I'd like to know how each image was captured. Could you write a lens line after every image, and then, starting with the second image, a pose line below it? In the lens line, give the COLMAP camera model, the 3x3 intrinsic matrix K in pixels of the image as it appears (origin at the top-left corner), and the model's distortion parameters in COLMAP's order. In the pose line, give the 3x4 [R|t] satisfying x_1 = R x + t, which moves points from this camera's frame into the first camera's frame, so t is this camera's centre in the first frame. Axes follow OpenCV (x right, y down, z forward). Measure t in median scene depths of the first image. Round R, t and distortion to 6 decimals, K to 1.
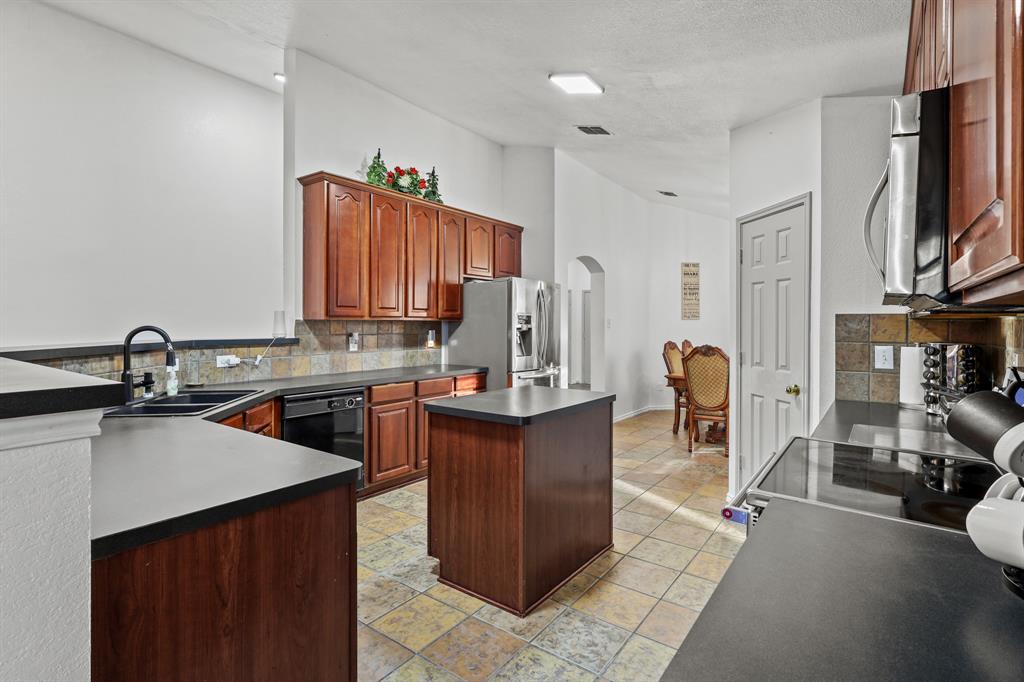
lens RADIAL K [[487.1, 0, 516.5], [0, 487.1, 327.5], [0, 0, 1]] dist [0.001453, 0.000783]
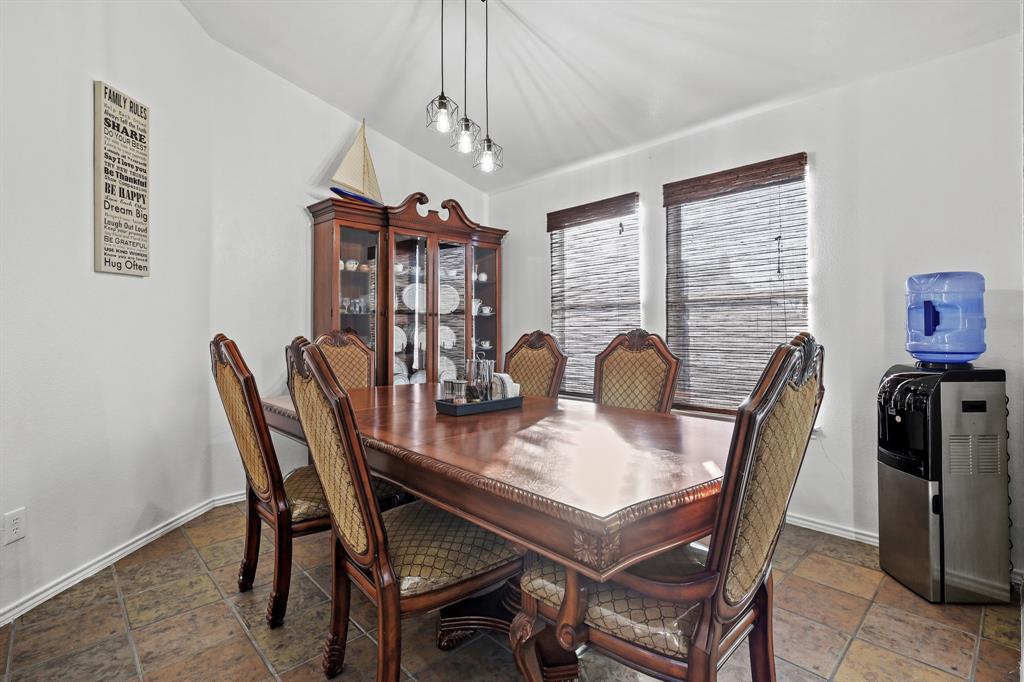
lens RADIAL K [[487.1, 0, 516.5], [0, 487.1, 327.5], [0, 0, 1]] dist [0.001453, 0.000783]
pose [[0.185236, -0.005804, 0.982677, 0.092344], [0.008175, 0.999957, 0.004365, 0.018841], [-0.982660, 0.007225, 0.185276, 0.691098]]
